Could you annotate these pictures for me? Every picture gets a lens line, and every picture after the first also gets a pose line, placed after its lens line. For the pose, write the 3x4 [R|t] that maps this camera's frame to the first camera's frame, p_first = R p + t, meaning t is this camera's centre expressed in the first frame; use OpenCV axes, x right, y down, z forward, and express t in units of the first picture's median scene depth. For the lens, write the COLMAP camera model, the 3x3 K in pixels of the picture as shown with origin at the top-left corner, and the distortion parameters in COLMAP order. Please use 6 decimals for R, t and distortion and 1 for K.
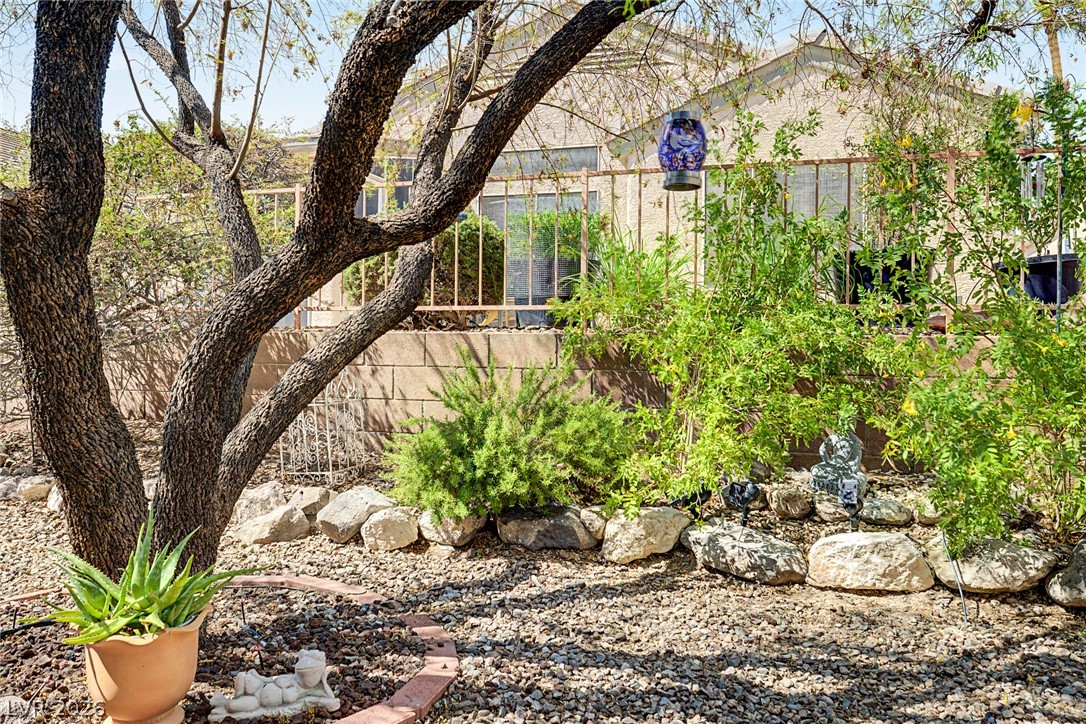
lens RADIAL K [[880.4, 0, 543.5], [0, 880.4, 360.2], [0, 0, 1]] dist [-0.013779, -0.003428]
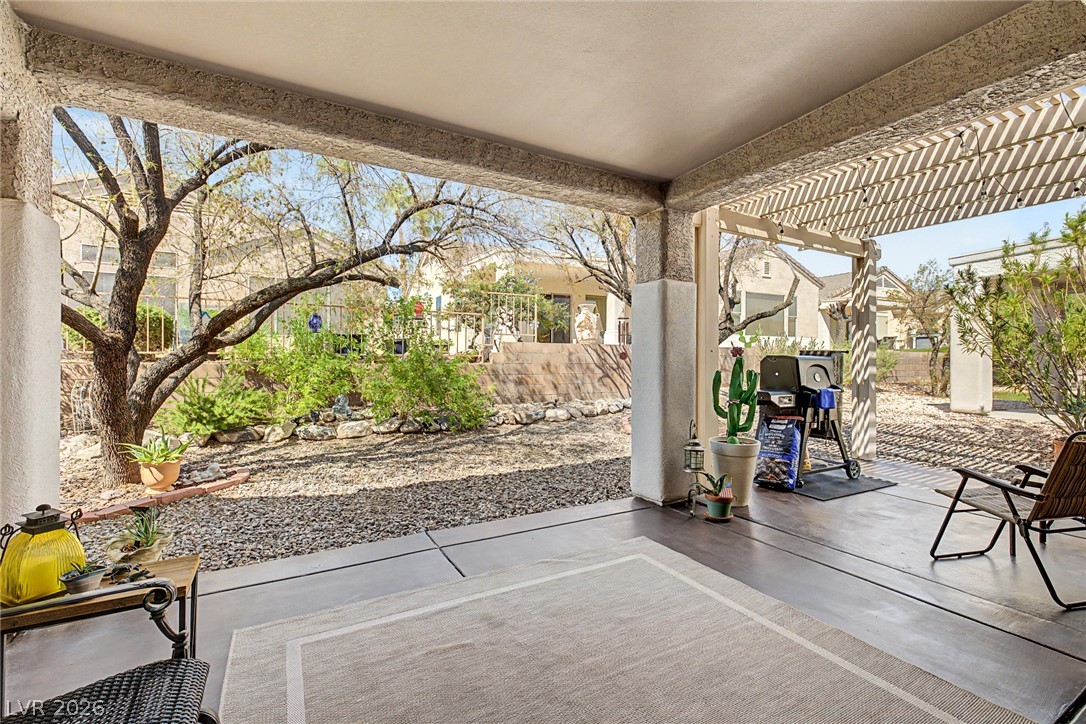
lens RADIAL K [[468.6, 0, 536.3], [0, 468.6, 361.5], [0, 0, 1]] dist [0.014587, -0.000070]
pose [[0.694478, -0.005693, 0.719491, -0.463023], [0.006103, 0.999979, 0.002021, -0.046106], [-0.719488, 0.002988, 0.694498, -0.816122]]
